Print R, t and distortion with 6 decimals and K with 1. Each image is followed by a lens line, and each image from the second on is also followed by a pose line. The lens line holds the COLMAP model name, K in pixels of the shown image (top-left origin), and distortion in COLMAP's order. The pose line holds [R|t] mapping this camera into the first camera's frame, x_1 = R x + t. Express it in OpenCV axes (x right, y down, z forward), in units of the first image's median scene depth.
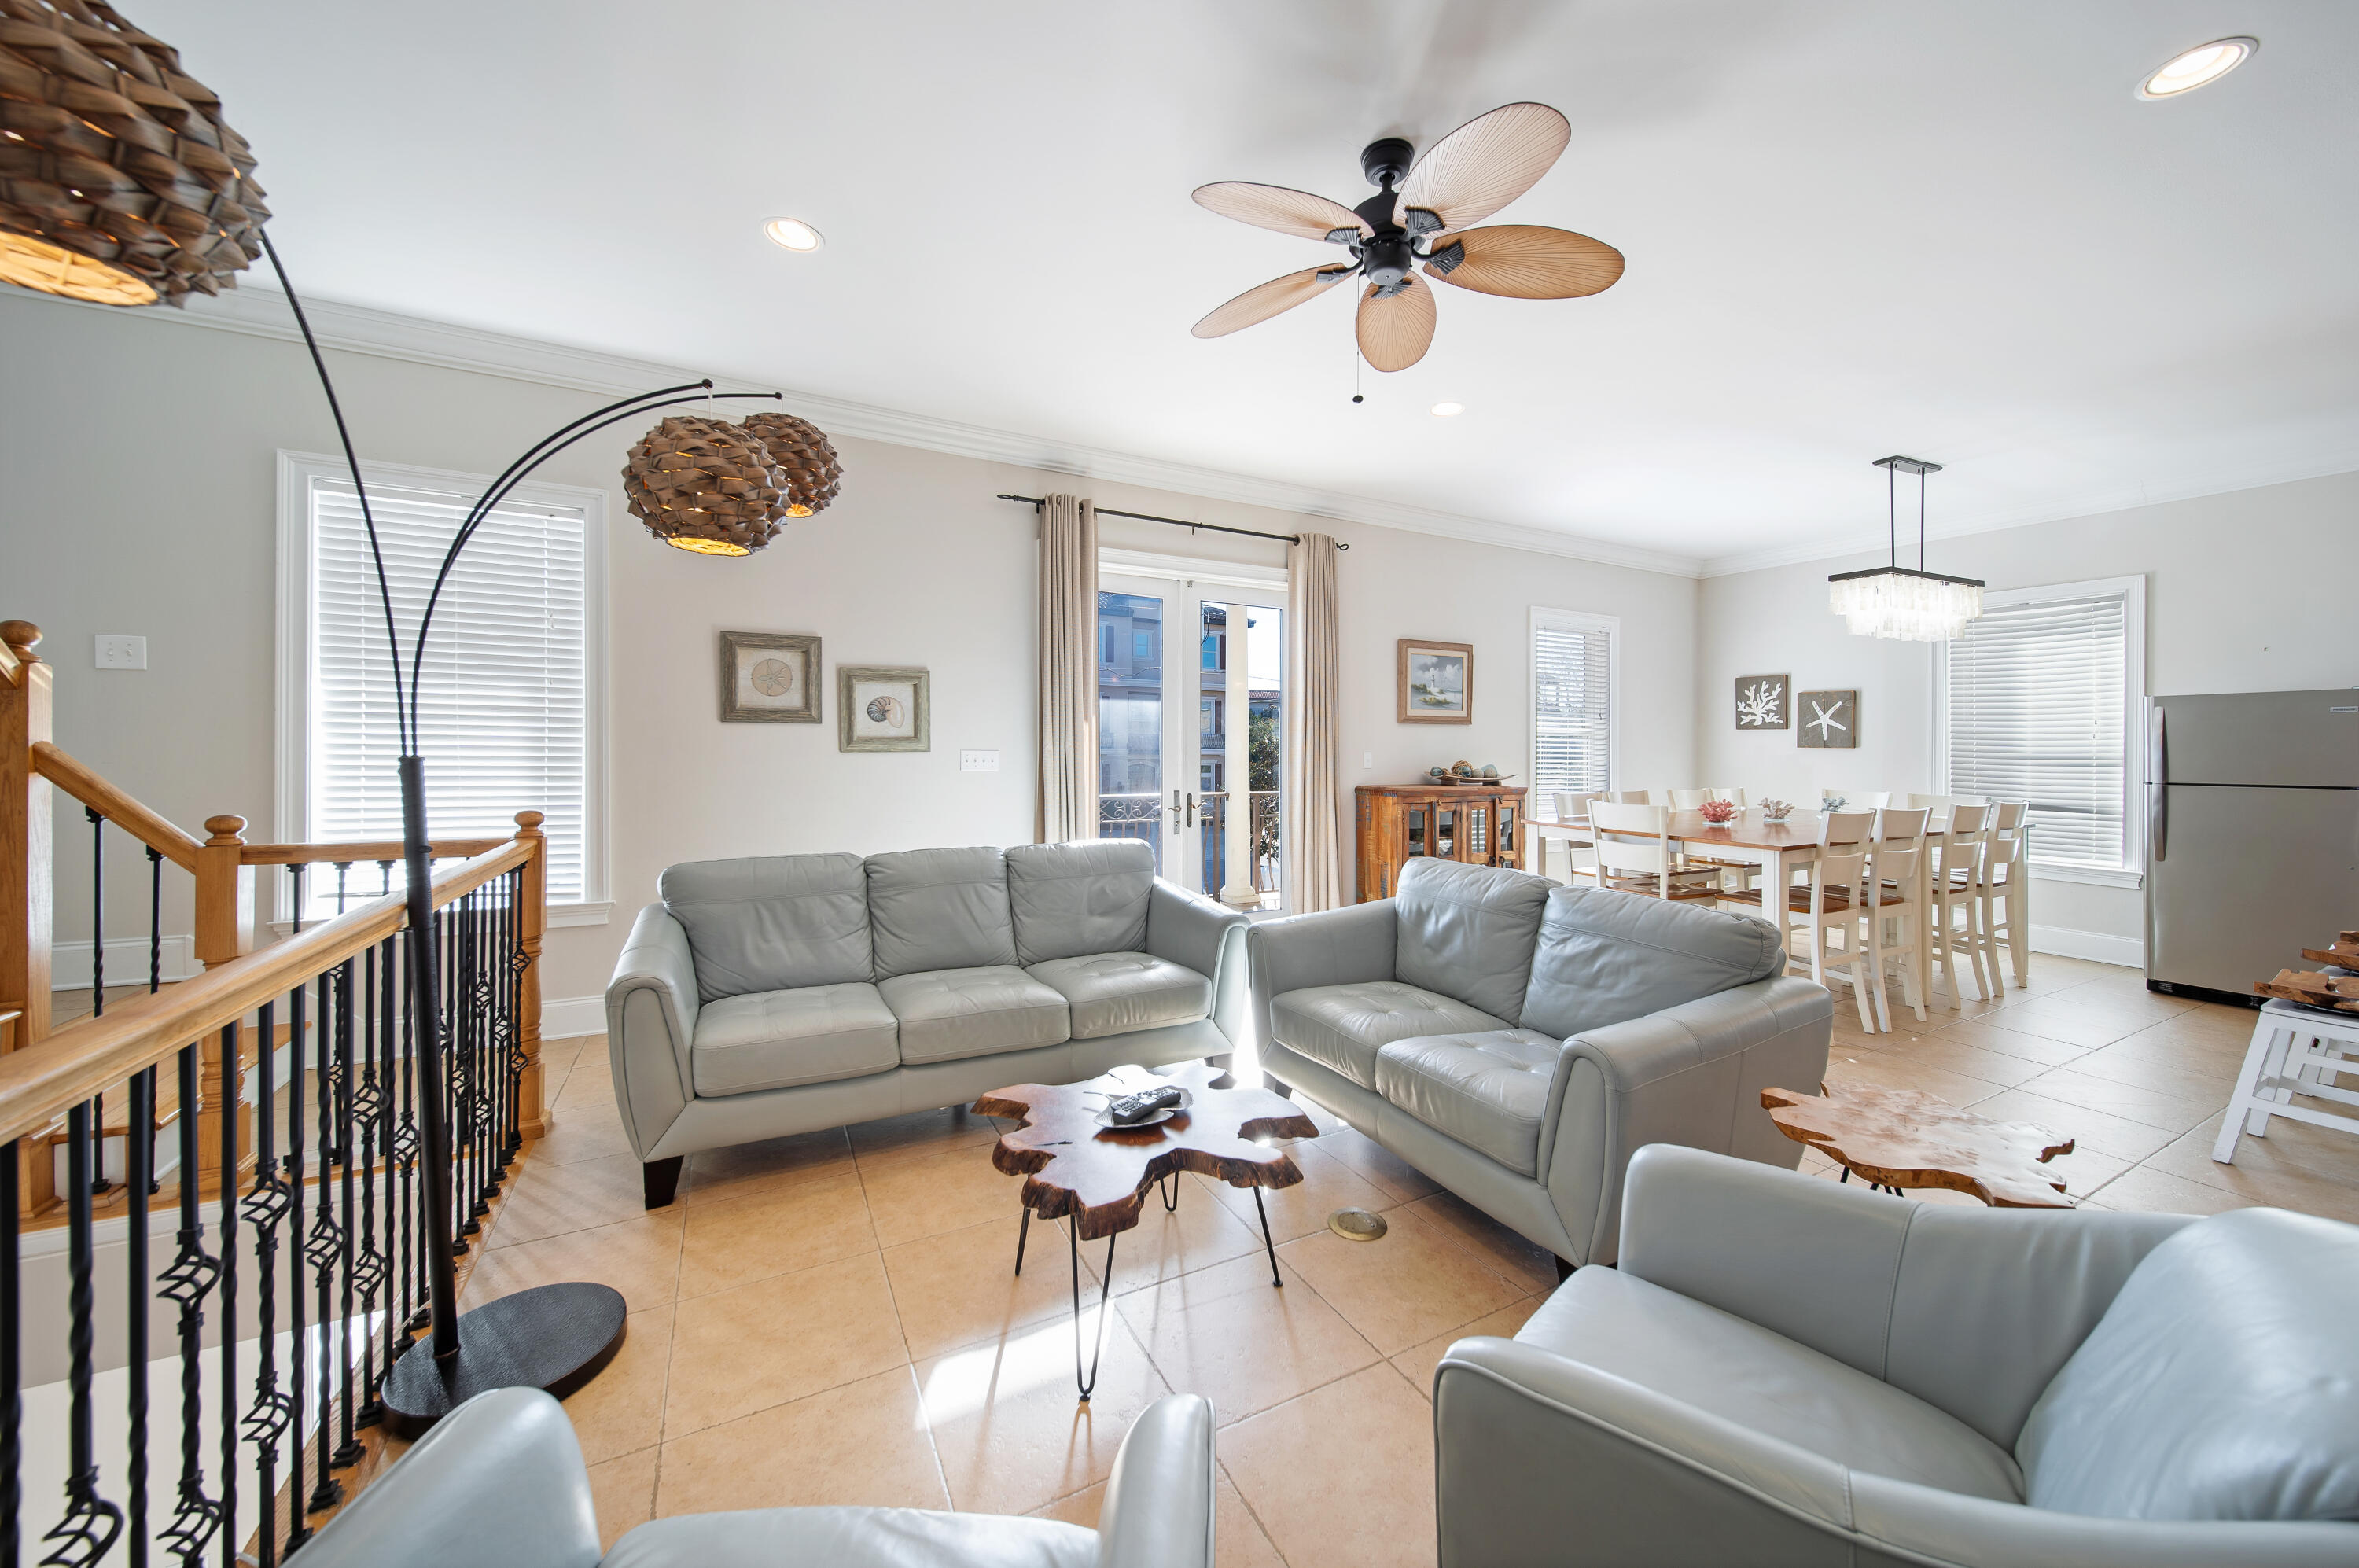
lens RADIAL K [[845.9, 0, 1179.5], [0, 845.9, 743.7], [0, 0, 1]] dist [0.000485, 0.000029]
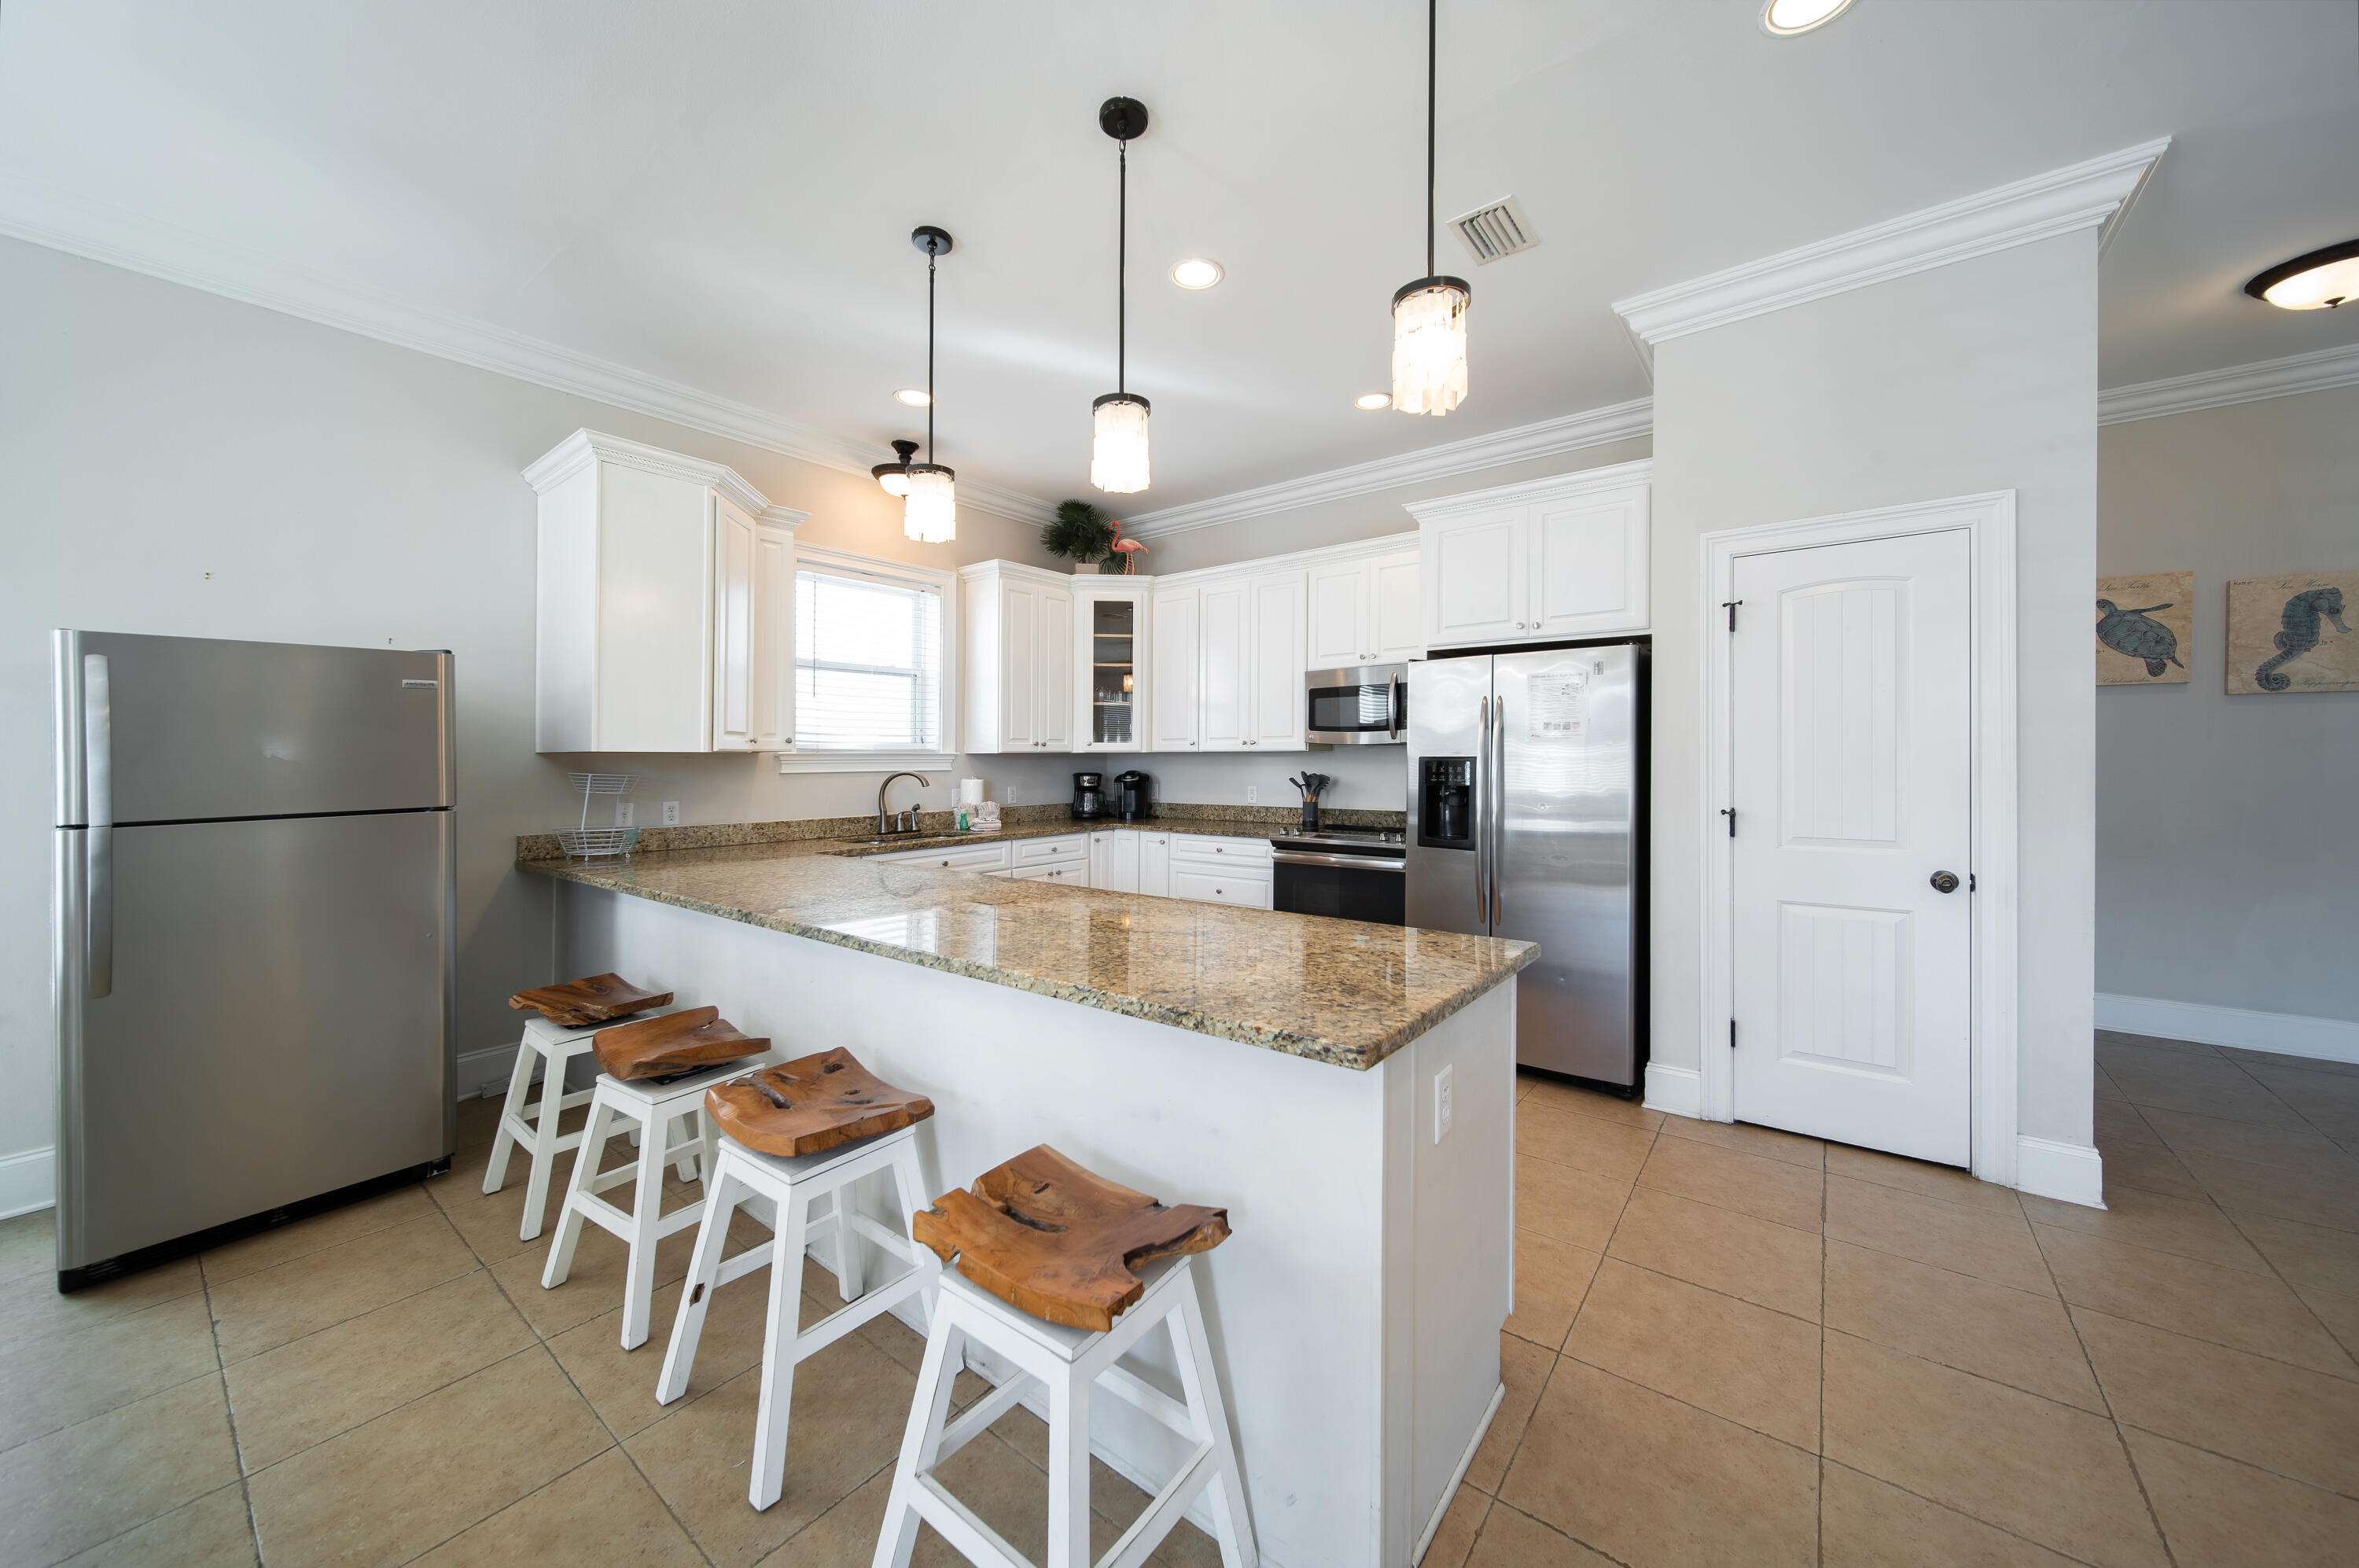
lens RADIAL K [[837.4, 0, 1170.4], [0, 837.4, 754.2], [0, 0, 1]] dist [0.000605, -0.000211]
pose [[-0.402344, -0.005446, 0.915472, 0.397323], [0.002276, 0.999973, 0.006948, 0.004995], [-0.915486, 0.004879, -0.402321, 0.499062]]
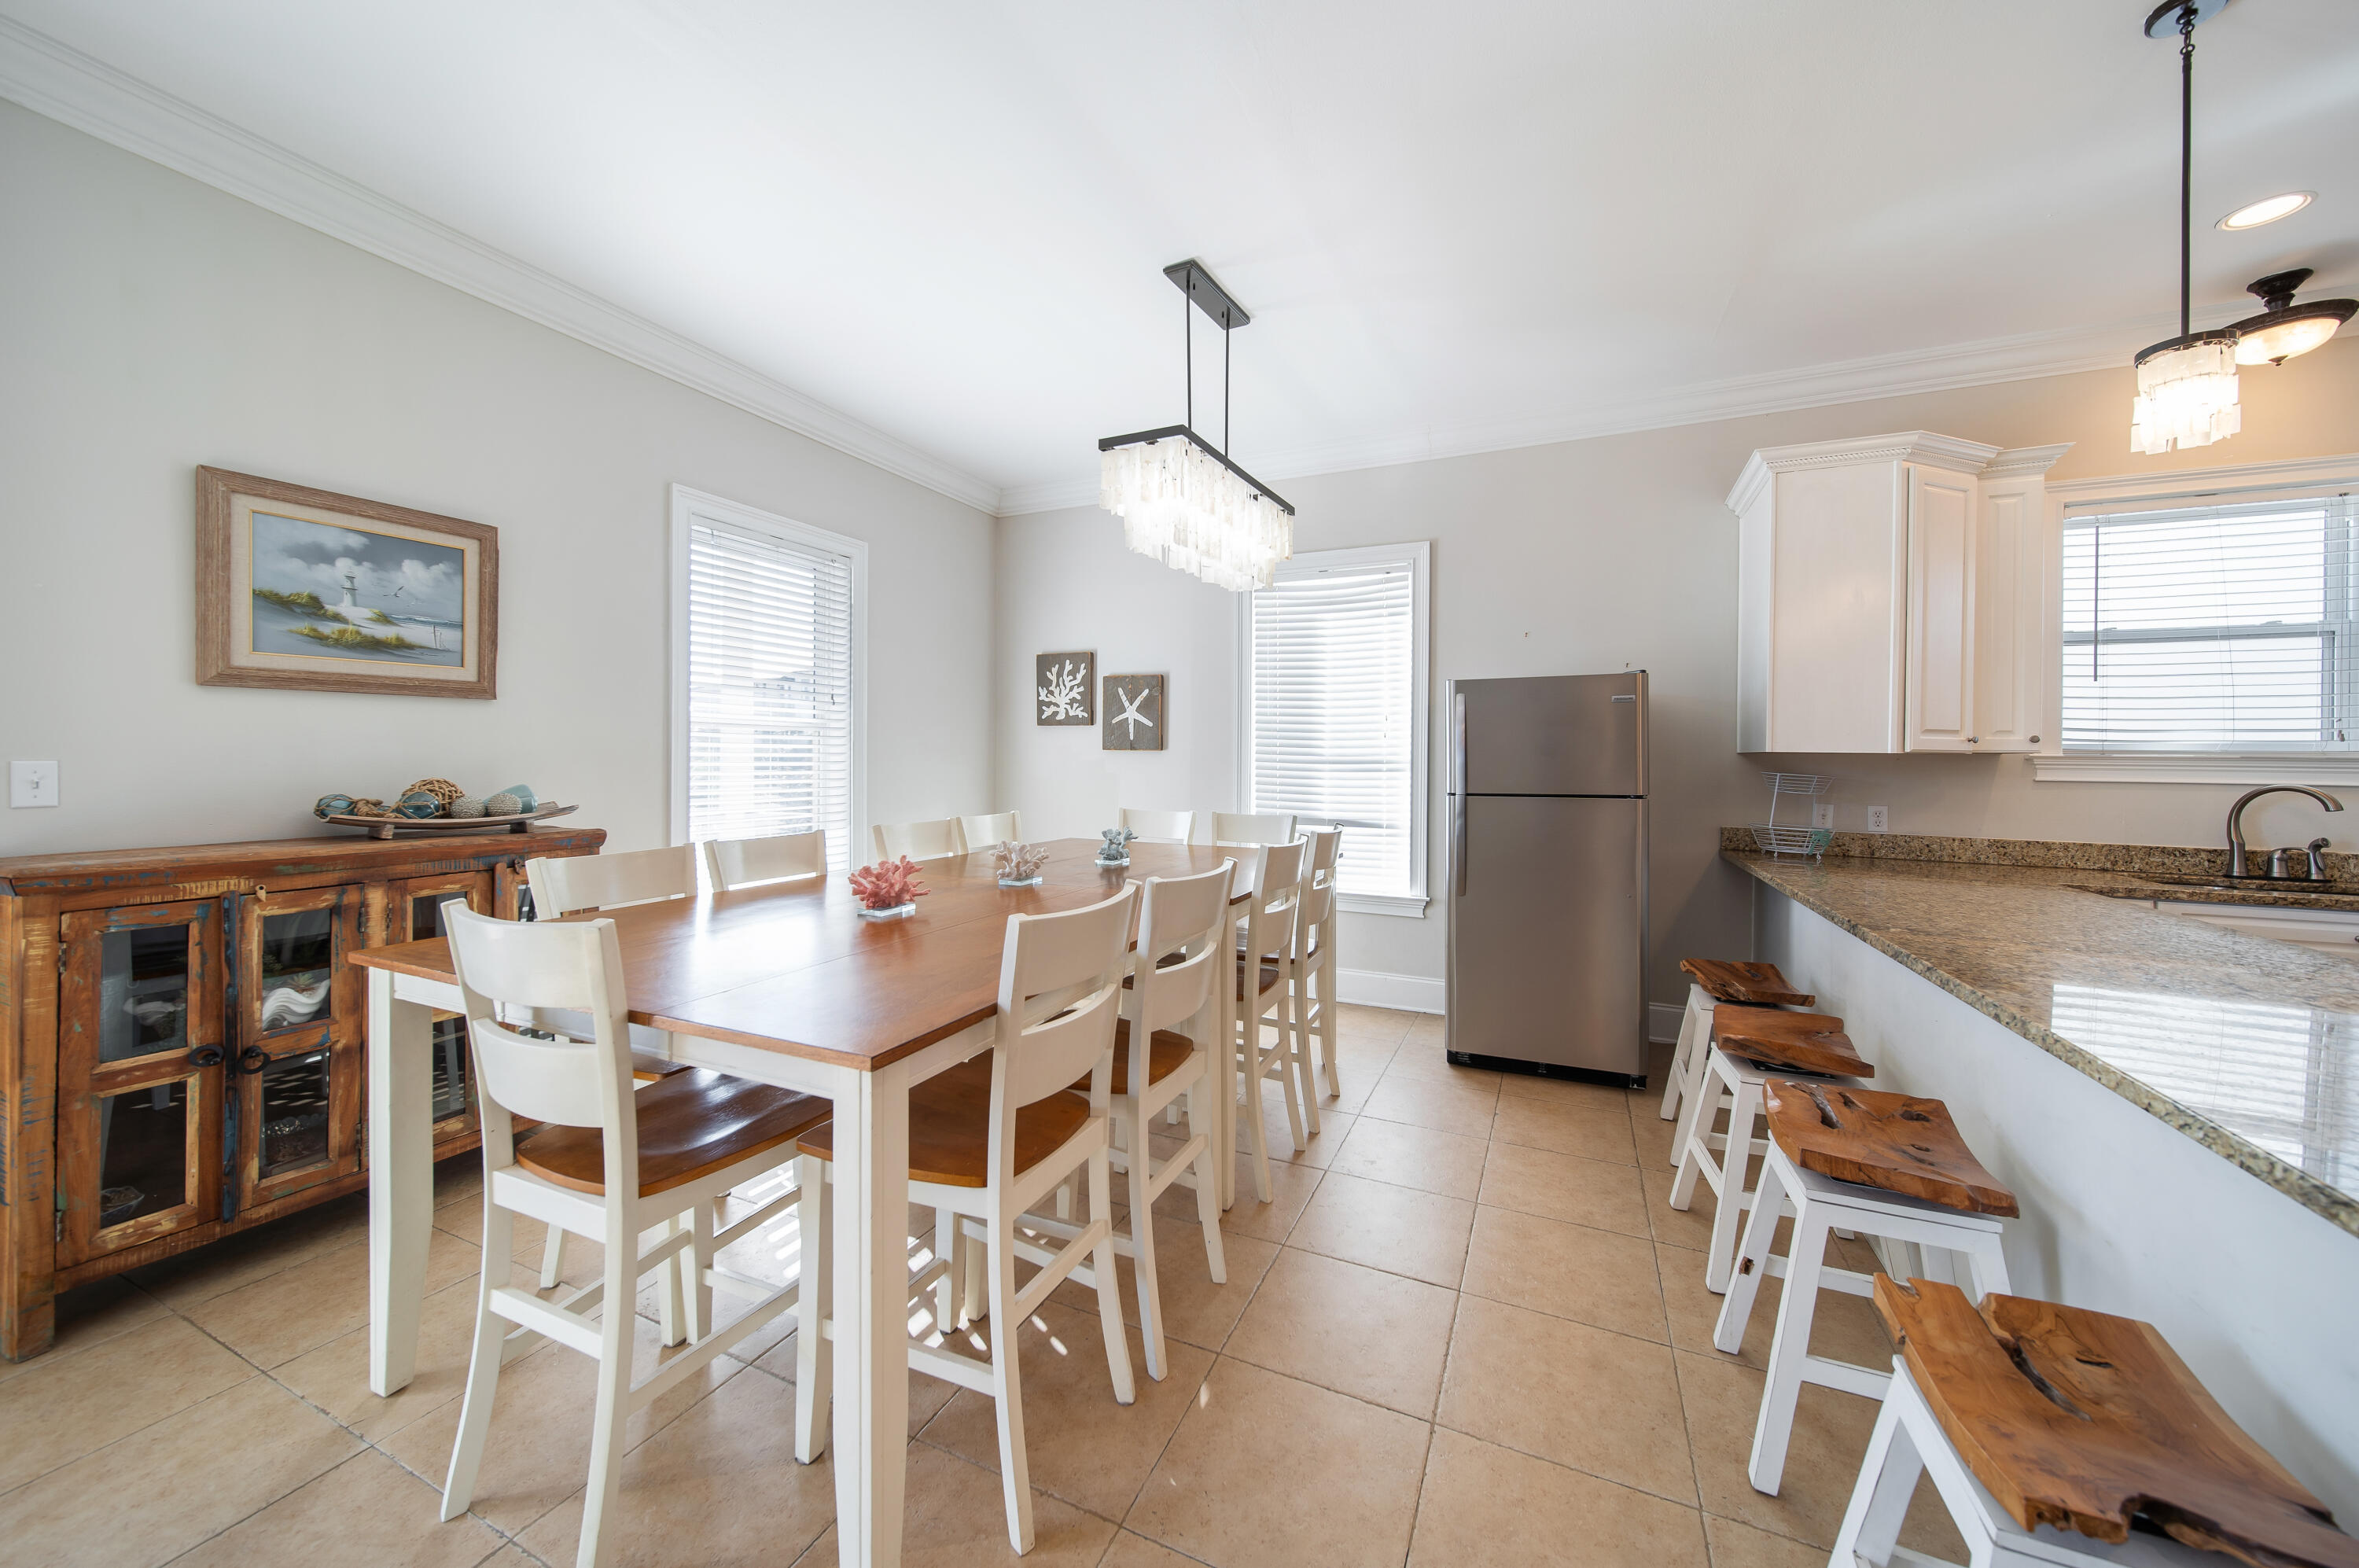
lens RADIAL K [[837.4, 0, 1170.4], [0, 837.4, 754.2], [0, 0, 1]] dist [0.000605, -0.000211]
pose [[0.800032, -0.002301, 0.599953, 0.378489], [-0.000647, 0.999989, 0.004699, 0.005269], [-0.599957, -0.004148, 0.800021, 0.422584]]
